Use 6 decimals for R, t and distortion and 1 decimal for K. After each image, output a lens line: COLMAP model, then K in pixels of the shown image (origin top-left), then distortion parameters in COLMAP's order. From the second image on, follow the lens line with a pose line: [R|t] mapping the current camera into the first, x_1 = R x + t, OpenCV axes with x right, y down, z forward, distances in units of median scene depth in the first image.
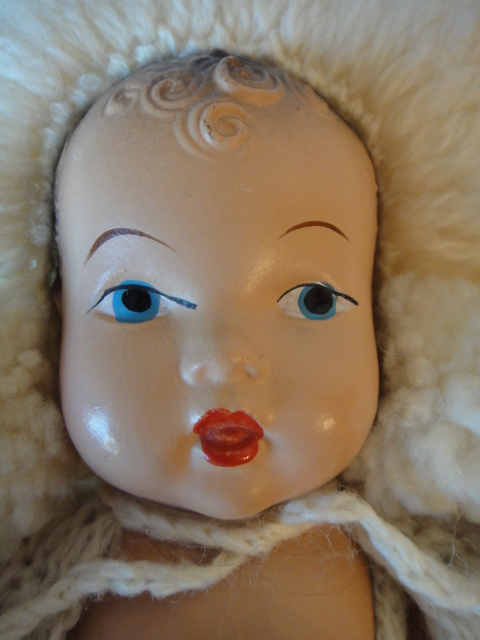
lens RADIAL K [[483.8, 0, 240.0], [0, 483.8, 320.0], [0, 0, 1]] dist [0.006634, -0.000927]
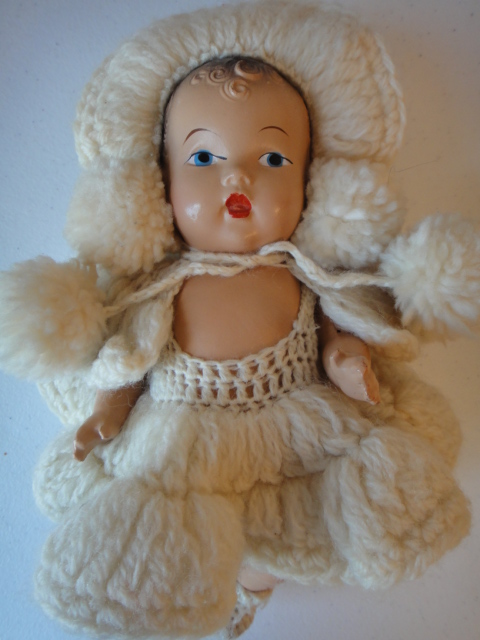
lens RADIAL K [[472.7, 0, 240.0], [0, 472.7, 320.0], [0, 0, 1]] dist [0.002006, 0.001535]
pose [[0.998986, 0.016416, -0.041920, 0.086316], [-0.013570, 0.997642, 0.067285, 0.556817], [0.042926, -0.066648, 0.996853, -1.346795]]
